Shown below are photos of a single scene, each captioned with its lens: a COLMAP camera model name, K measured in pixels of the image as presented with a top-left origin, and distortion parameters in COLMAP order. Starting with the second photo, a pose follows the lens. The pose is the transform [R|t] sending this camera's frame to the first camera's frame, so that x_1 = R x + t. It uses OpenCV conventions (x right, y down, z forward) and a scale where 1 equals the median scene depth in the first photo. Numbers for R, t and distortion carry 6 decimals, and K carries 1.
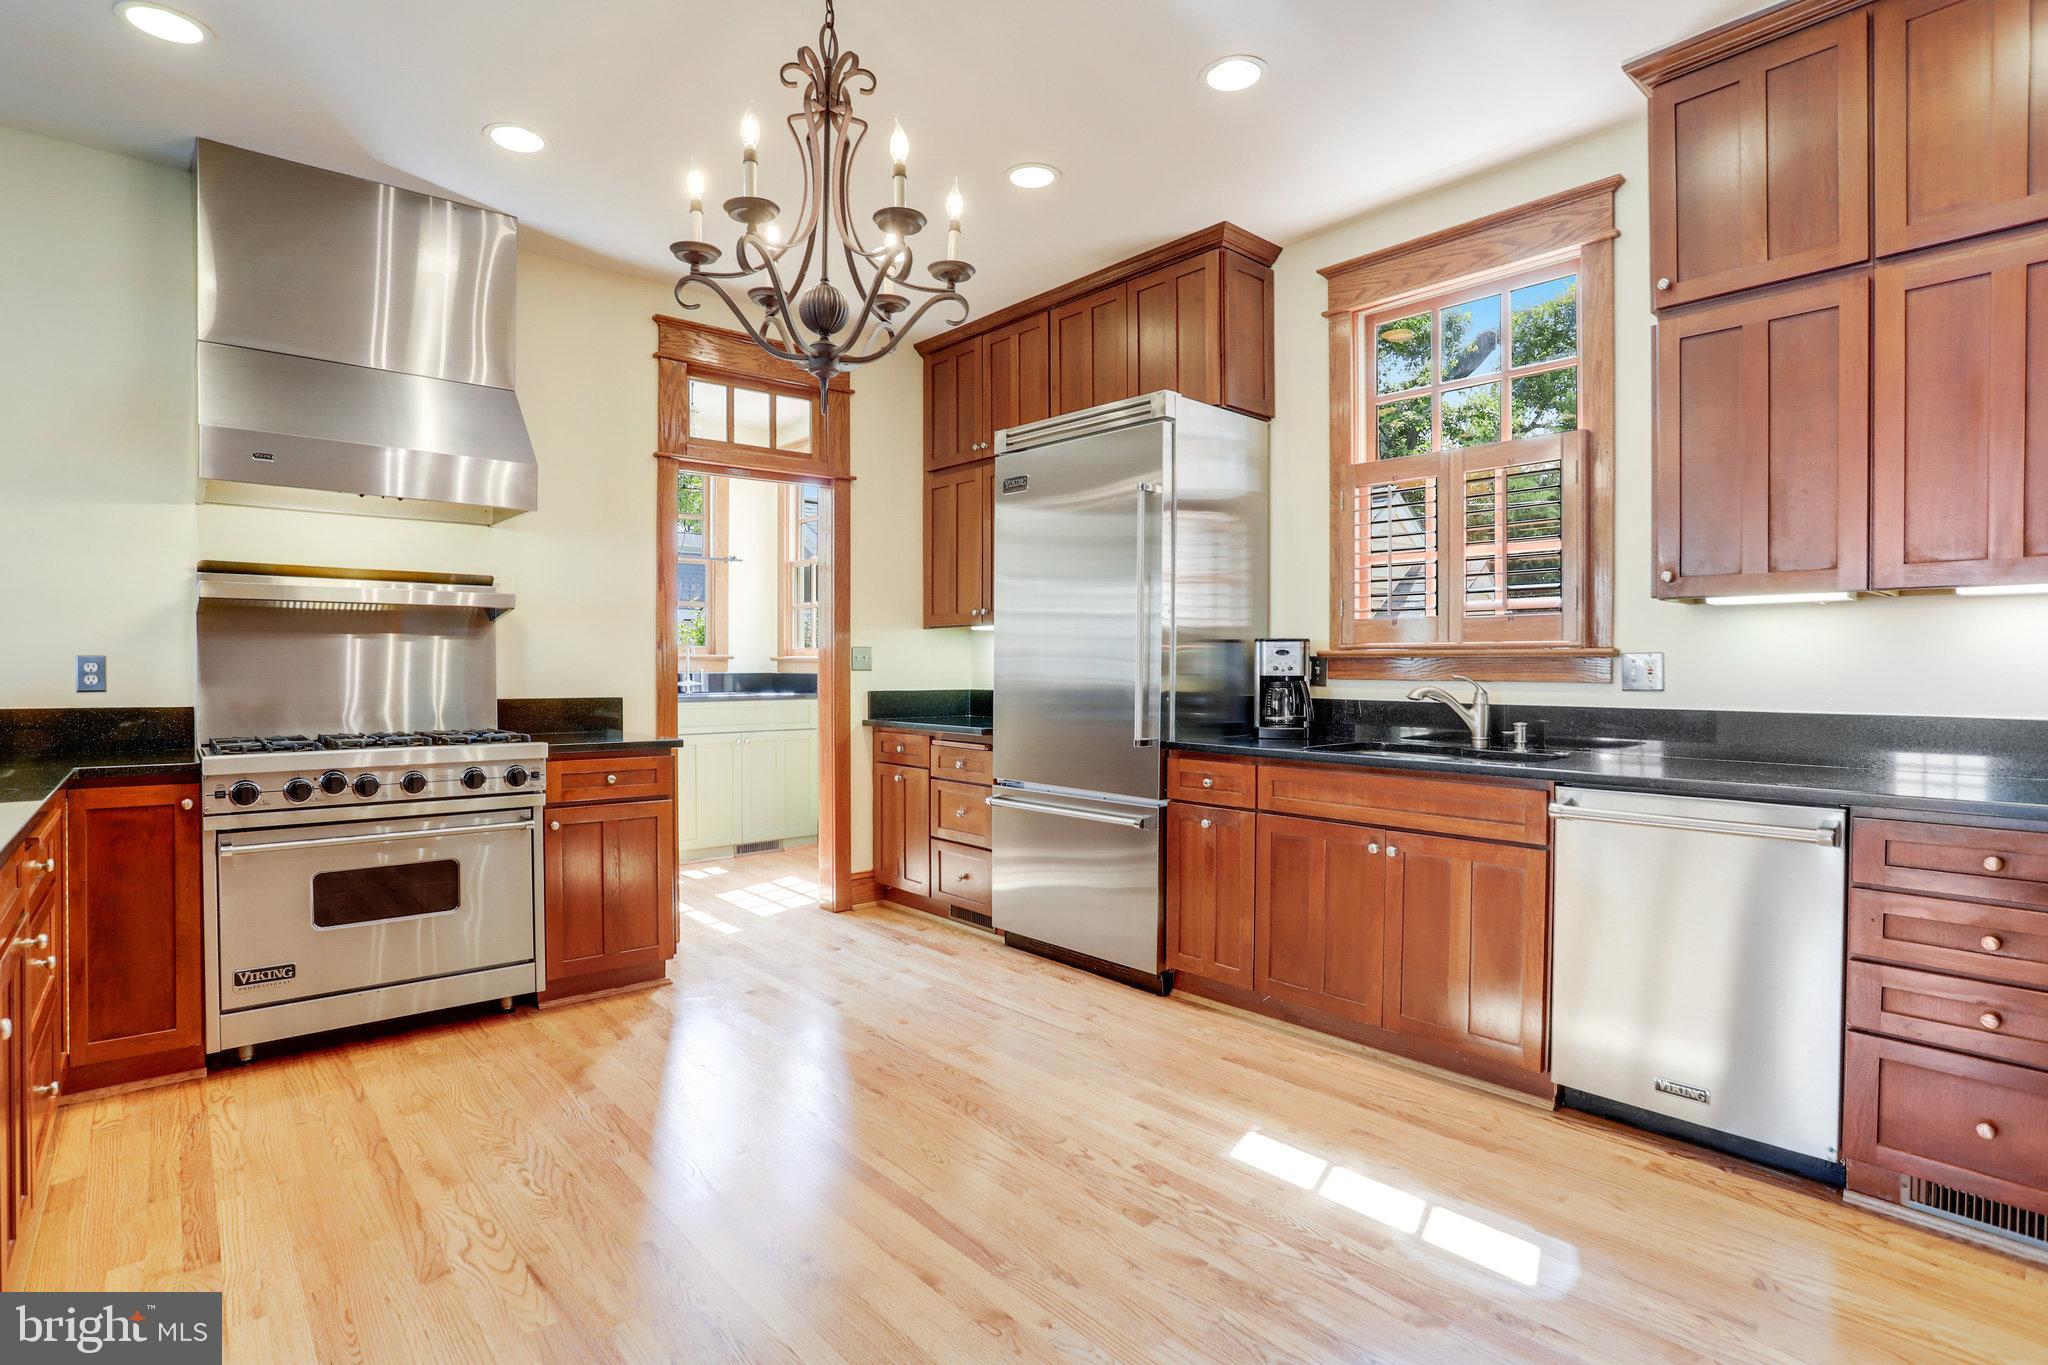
lens RADIAL K [[1022.3, 0, 1031.0], [0, 1022.3, 678.3], [0, 0, 1]] dist [-0.084129, 0.035479]
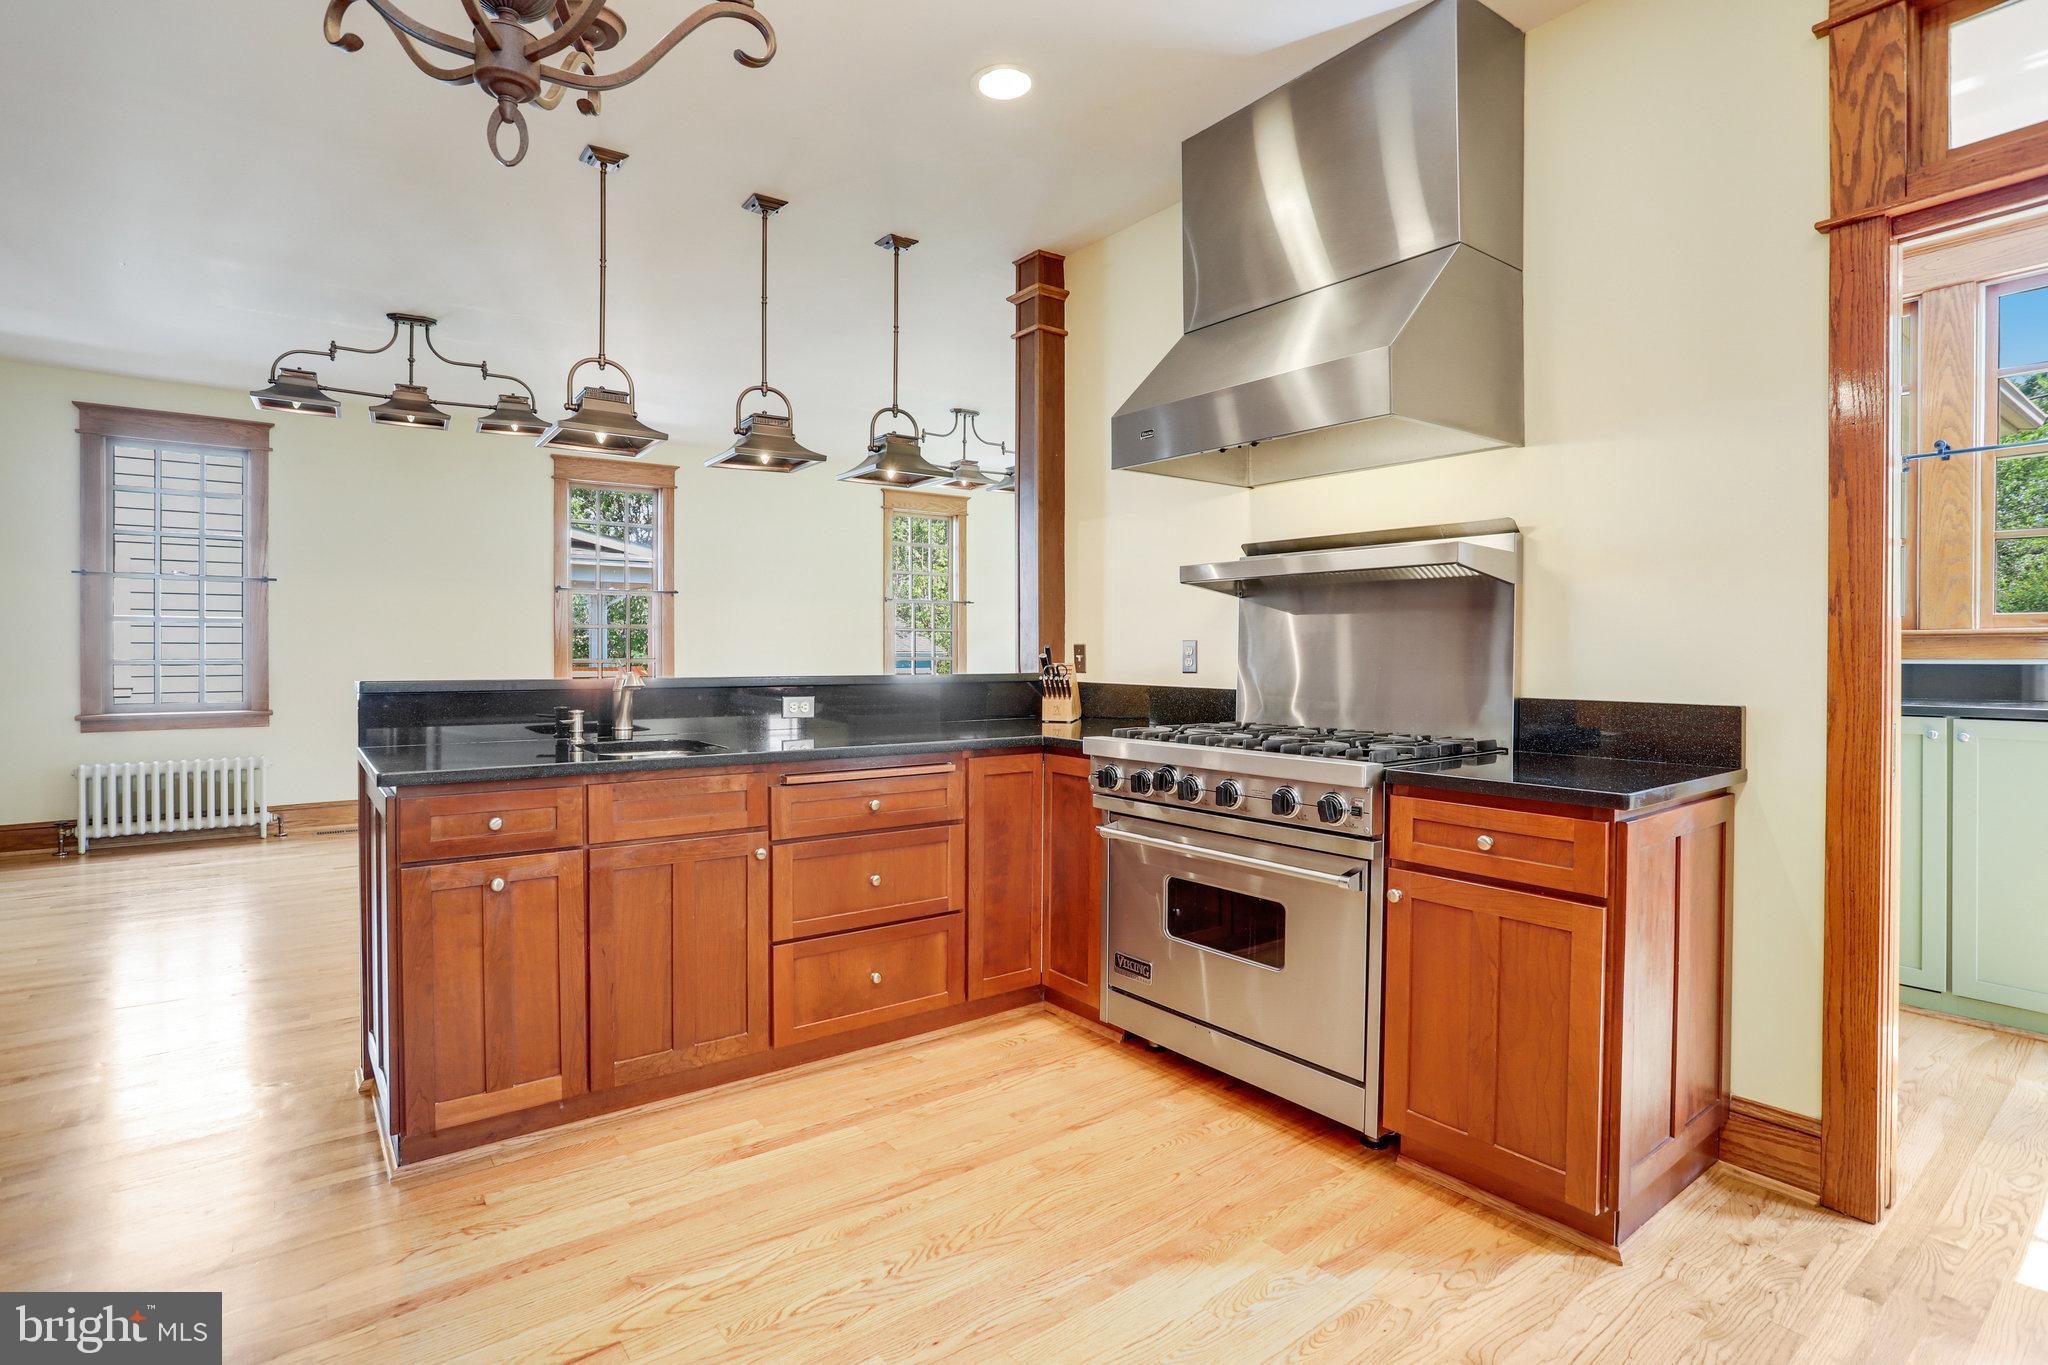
lens RADIAL K [[991.9, 0, 1024.1], [0, 991.9, 651.5], [0, 0, 1]] dist [-0.065620, 0.031029]
pose [[-0.076840, -0.001309, -0.997043, 0.166907], [-0.011730, 0.999931, -0.000409, -0.007026], [0.996974, 0.011664, -0.076850, 0.775612]]
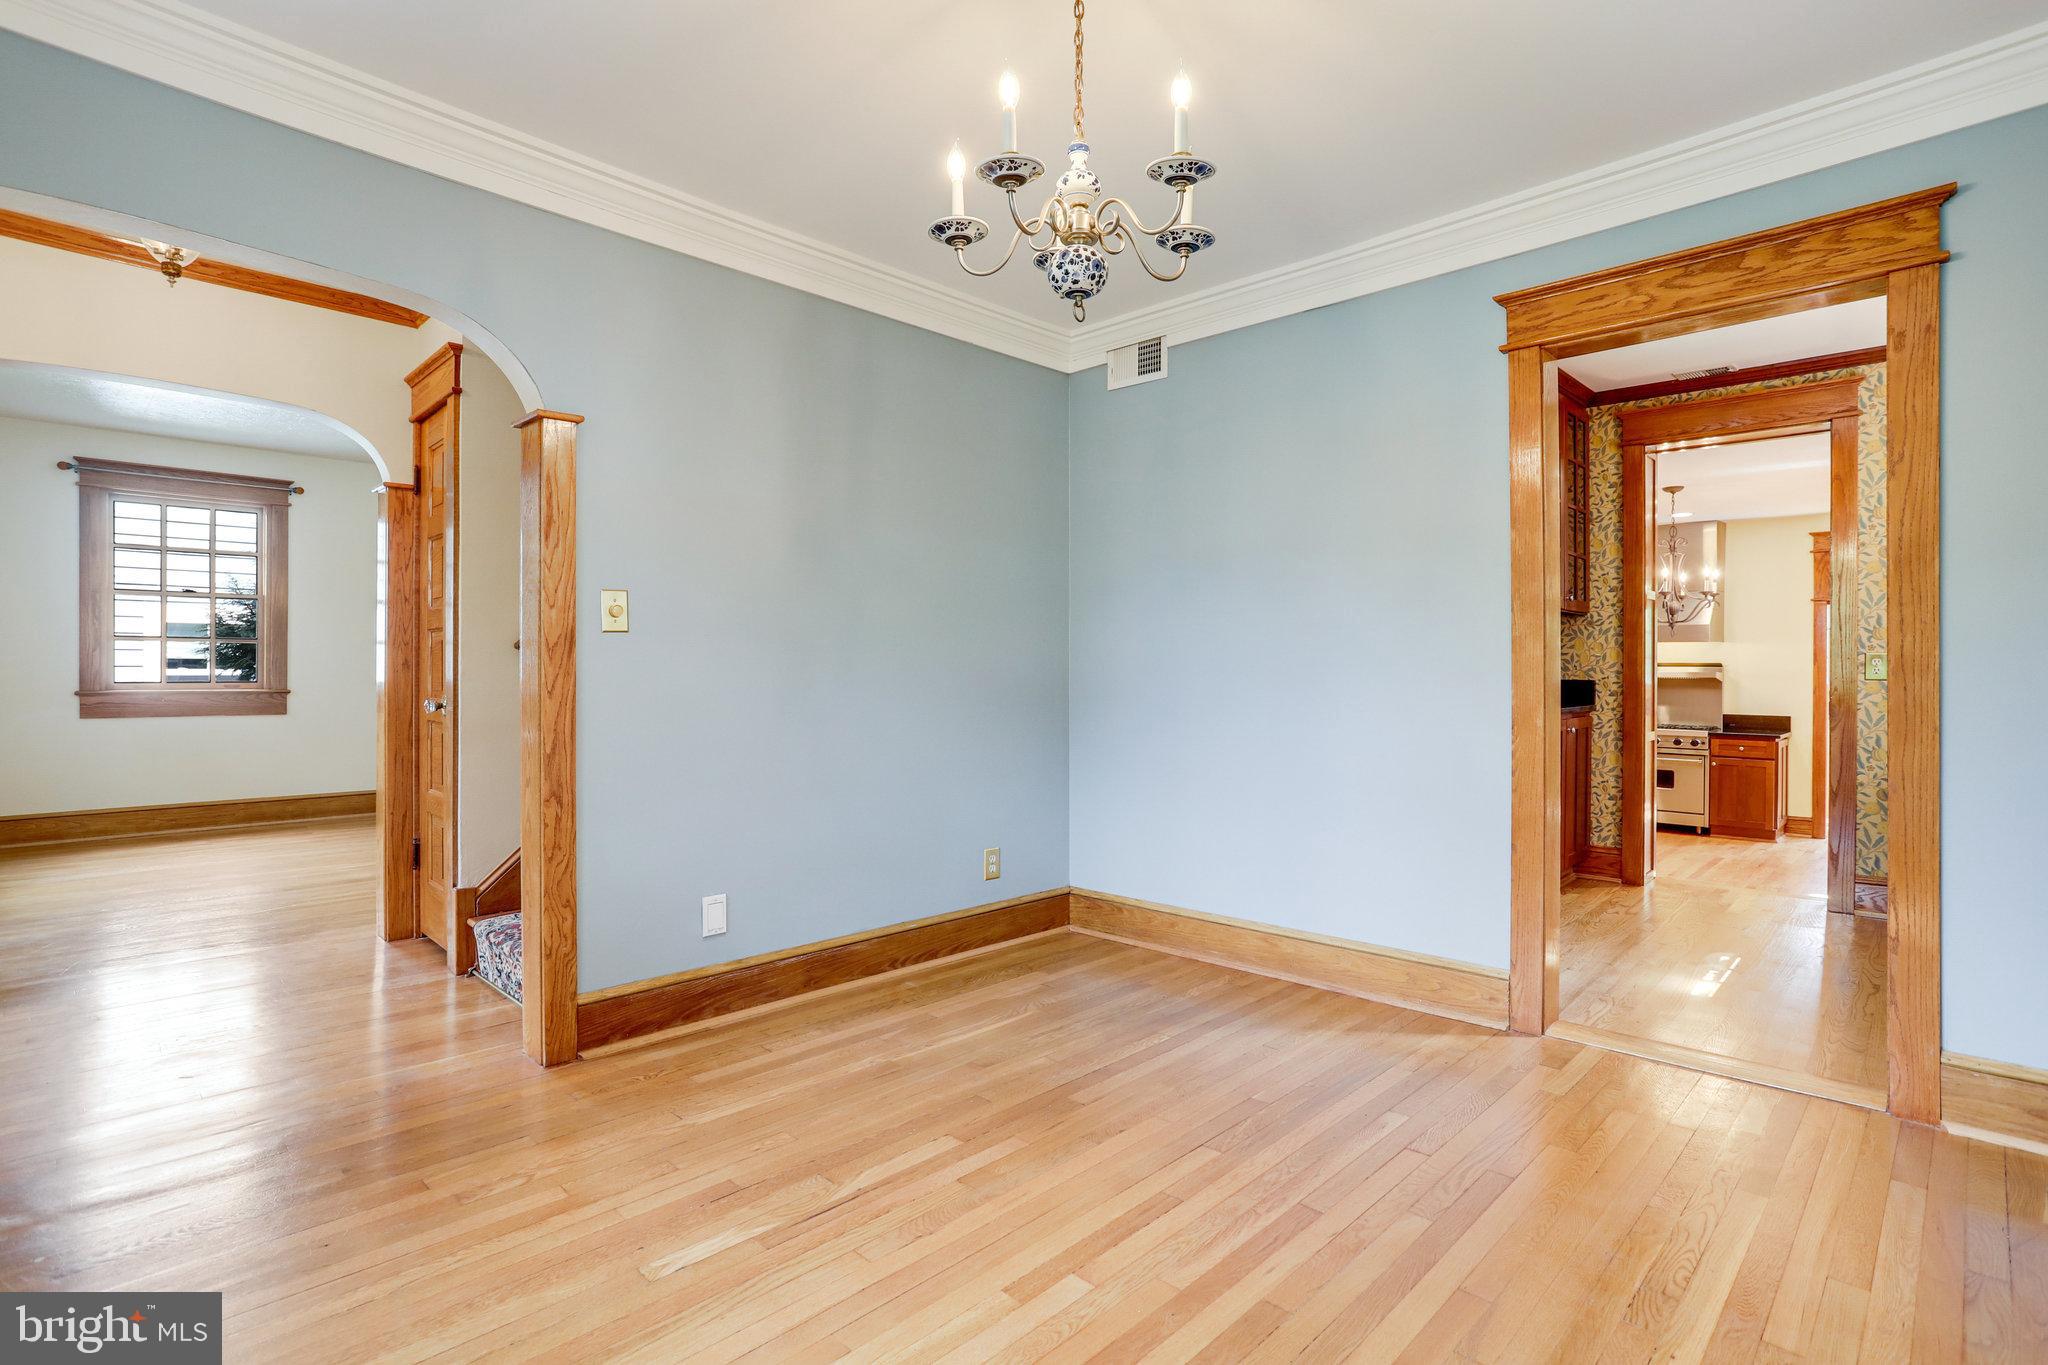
lens RADIAL K [[985.7, 0, 1010.1], [0, 985.7, 665.9], [0, 0, 1]] dist [-0.059445, 0.029536]
pose [[0.048184, -0.001973, -0.998837, 1.851992], [-0.014566, 0.999890, -0.002677, -0.070097], [0.998732, 0.014678, 0.048150, -0.907497]]
